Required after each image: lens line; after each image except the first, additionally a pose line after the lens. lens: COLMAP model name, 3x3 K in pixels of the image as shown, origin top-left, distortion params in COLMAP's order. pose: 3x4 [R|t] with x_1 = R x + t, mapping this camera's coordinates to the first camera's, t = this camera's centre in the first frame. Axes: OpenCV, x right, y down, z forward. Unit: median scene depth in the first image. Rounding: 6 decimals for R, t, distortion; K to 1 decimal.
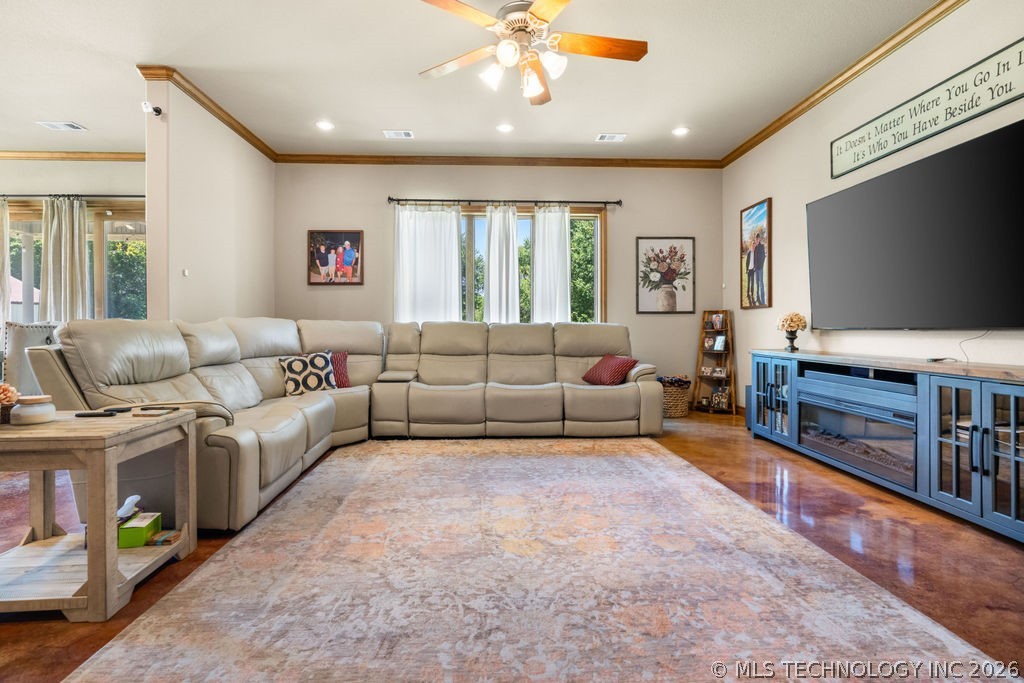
lens RADIAL K [[485.8, 0, 511.5], [0, 485.8, 331.2], [0, 0, 1]] dist [-0.004748, -0.000335]
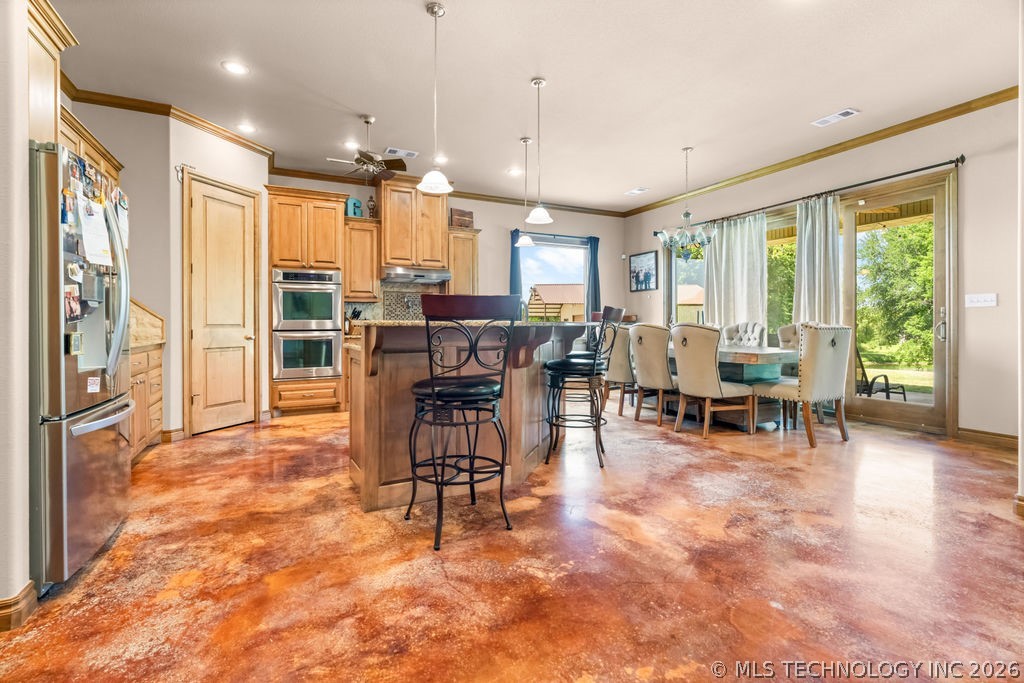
lens RADIAL K [[473.7, 0, 513.2], [0, 473.7, 327.1], [0, 0, 1]] dist [-0.002467, -0.000139]
pose [[0.408778, 0.004090, -0.912625, -0.316039], [-0.000625, 0.999991, 0.004202, -0.013502], [0.912634, -0.001147, 0.408777, 0.036151]]
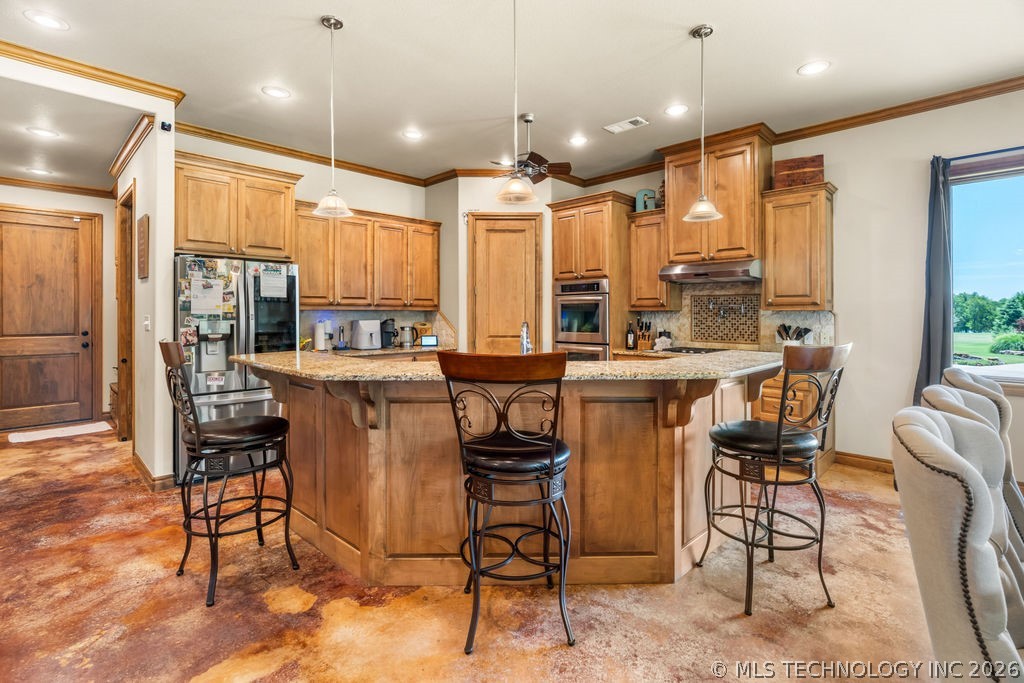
lens RADIAL K [[481.8, 0, 515.5], [0, 481.8, 312.2], [0, 0, 1]] dist [-0.003640, 0.000259]
pose [[-0.735941, -0.002087, -0.677043, -0.680372], [-0.002971, 0.999996, 0.000147, -0.070925], [0.677039, 0.002120, -0.735944, 0.757996]]
